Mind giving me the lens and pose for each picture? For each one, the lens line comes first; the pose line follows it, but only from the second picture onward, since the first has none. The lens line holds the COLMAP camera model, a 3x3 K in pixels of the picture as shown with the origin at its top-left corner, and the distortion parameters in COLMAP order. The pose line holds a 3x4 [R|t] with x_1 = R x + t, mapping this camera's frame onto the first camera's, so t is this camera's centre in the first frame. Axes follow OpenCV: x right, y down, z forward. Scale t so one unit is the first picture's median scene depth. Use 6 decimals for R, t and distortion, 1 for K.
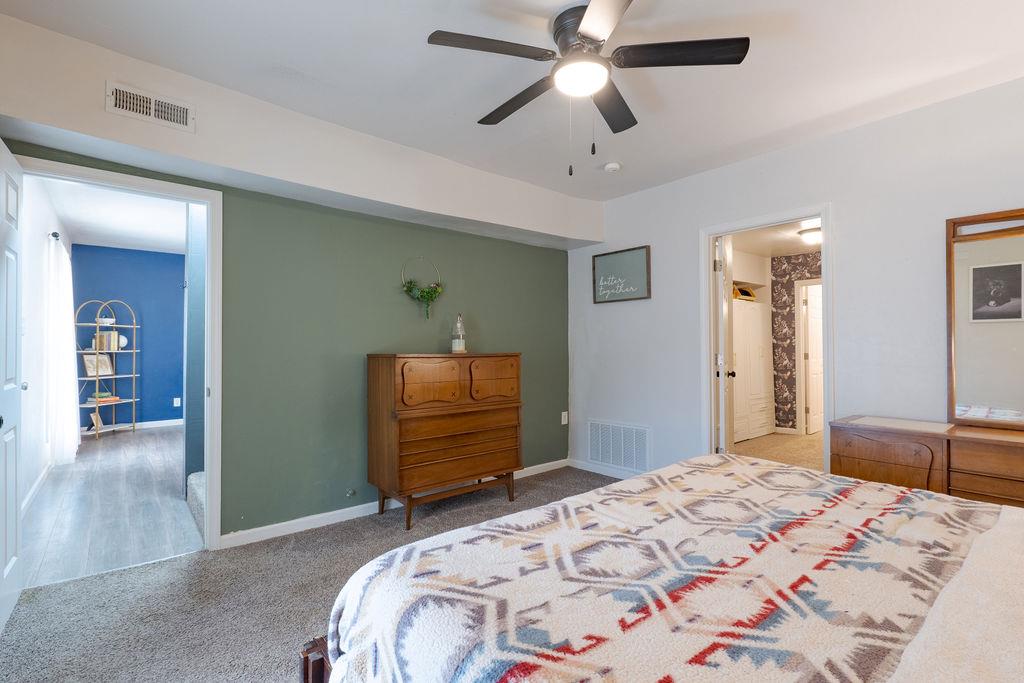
lens RADIAL K [[472.4, 0, 513.0], [0, 472.4, 344.0], [0, 0, 1]] dist [-0.010064, 0.000490]
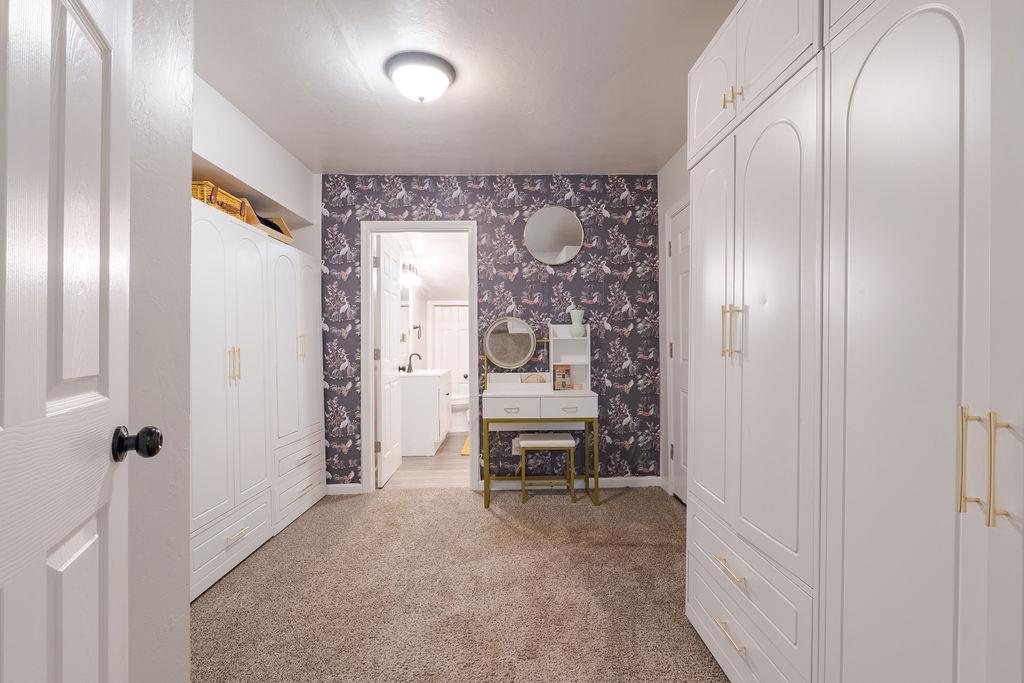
lens RADIAL K [[472.4, 0, 516.6], [0, 472.4, 341.8], [0, 0, 1]] dist [-0.010064, 0.000490]
pose [[0.629420, 0.010962, 0.776988, 0.275261], [-0.007383, 0.999940, -0.008126, 0.013730], [-0.777030, -0.000622, 0.629463, 0.493901]]
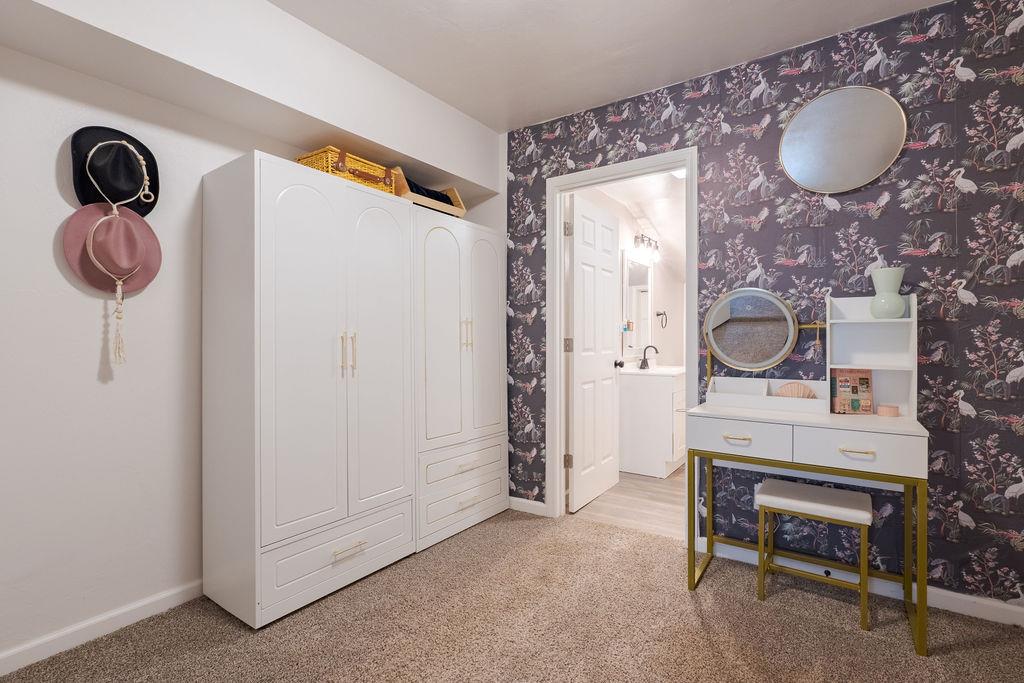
lens RADIAL K [[472.4, 0, 505.9], [0, 472.4, 340.2], [0, 0, 1]] dist [-0.010064, 0.000490]
pose [[0.967508, 0.011572, 0.252576, 0.442169], [-0.014863, 0.999828, 0.011123, 0.016738], [-0.252404, -0.014515, 0.967513, 0.561243]]
